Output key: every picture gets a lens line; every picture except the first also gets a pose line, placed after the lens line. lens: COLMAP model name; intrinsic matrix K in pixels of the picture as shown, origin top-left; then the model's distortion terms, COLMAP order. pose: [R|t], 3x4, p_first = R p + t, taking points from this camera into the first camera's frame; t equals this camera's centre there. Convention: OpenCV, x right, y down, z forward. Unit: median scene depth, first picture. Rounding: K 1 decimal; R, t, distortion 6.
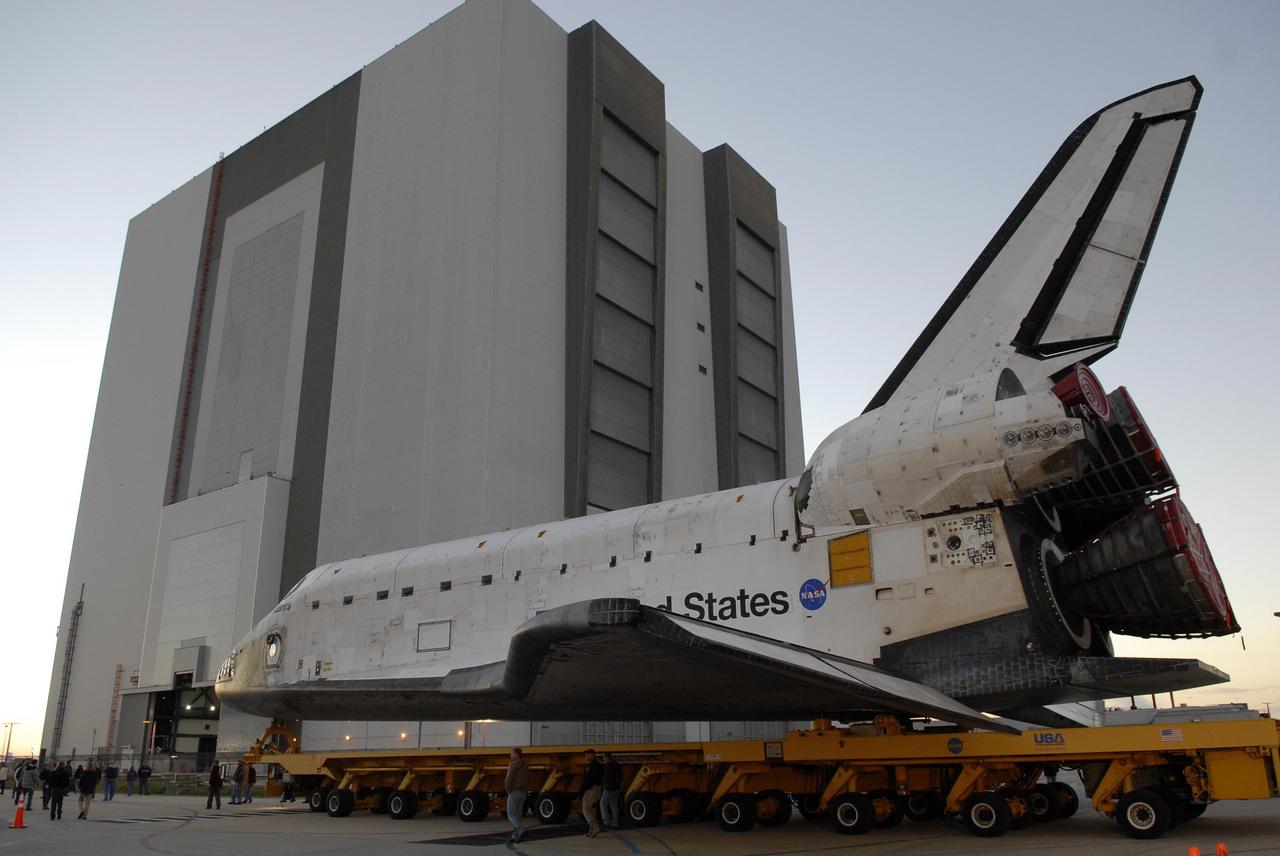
lens RADIAL K [[970.0, 0, 640.0], [0, 970.0, 428.0], [0, 0, 1]] dist [-0.012059, -0.050554]
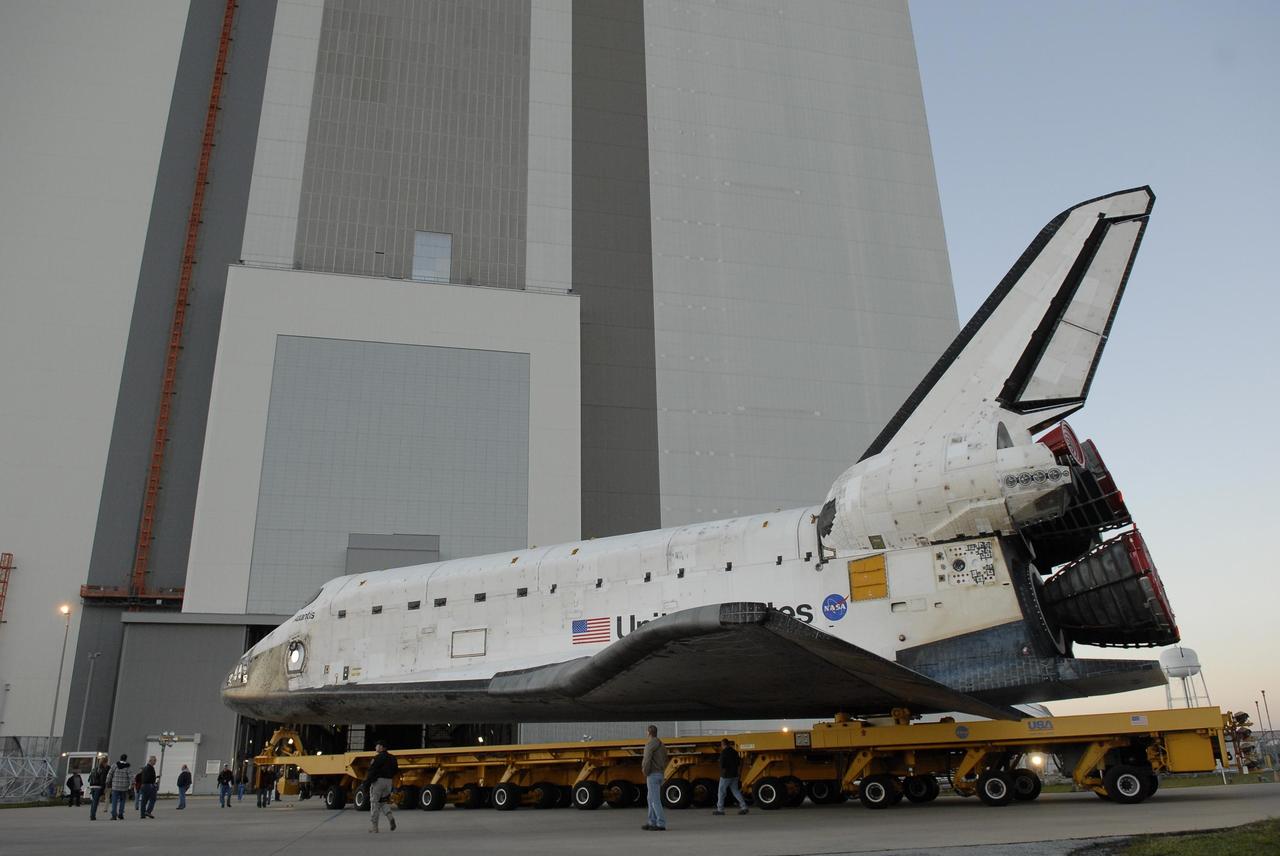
lens RADIAL K [[970.0, 0, 640.0], [0, 970.0, 428.0], [0, 0, 1]] dist [-0.012059, -0.050554]
pose [[0.994318, 0.033172, 0.101146, -0.178304], [-0.030859, 0.999227, -0.024353, -0.009756], [-0.101876, 0.021093, 0.994574, -0.147695]]
